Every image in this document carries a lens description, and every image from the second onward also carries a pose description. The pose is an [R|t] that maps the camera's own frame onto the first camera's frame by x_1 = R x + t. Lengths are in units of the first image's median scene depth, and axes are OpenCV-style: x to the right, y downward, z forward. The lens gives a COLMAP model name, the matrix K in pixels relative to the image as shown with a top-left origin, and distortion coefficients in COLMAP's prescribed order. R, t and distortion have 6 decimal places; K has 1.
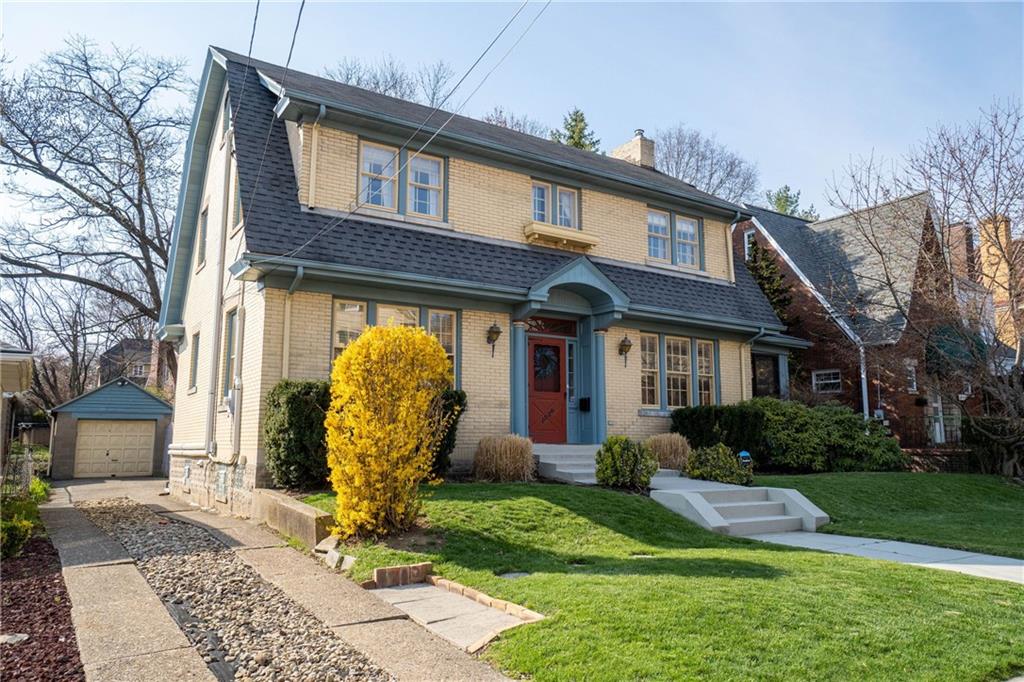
lens RADIAL K [[706.3, 0, 512.0], [0, 706.3, 341.0], [0, 0, 1]] dist [0.006864, 0.001201]
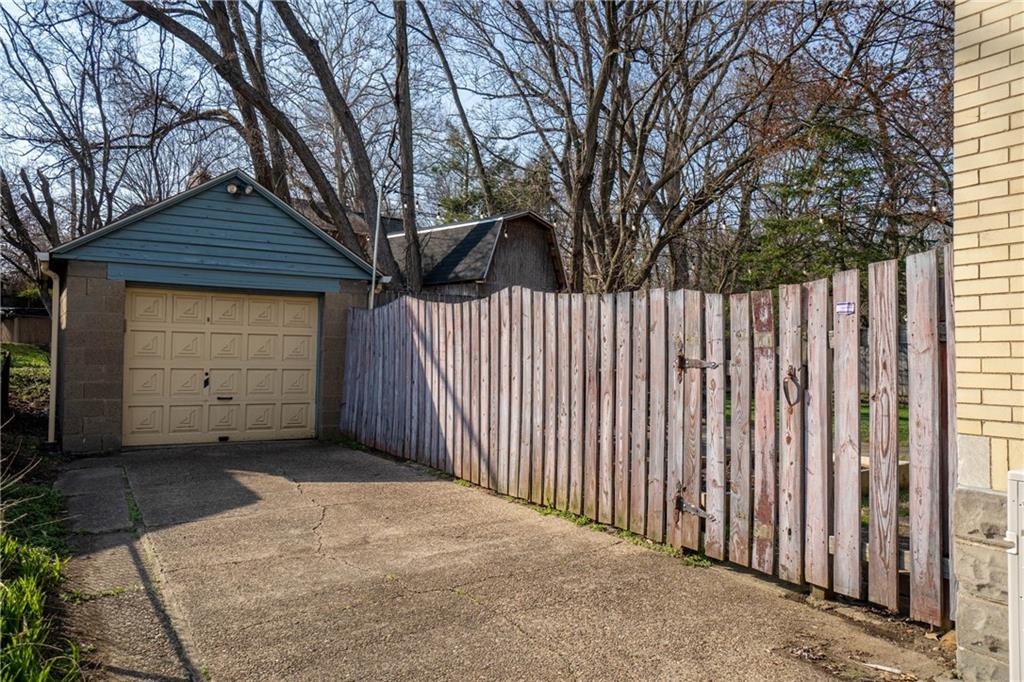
lens RADIAL K [[761.2, 0, 512.0], [0, 761.2, 341.0], [0, 0, 1]] dist [0.026521, 0.005421]
pose [[0.999382, 0.016298, -0.031145, -0.238422], [-0.012098, 0.991363, 0.130584, 0.050187], [0.033004, -0.130126, 0.990948, 0.365012]]
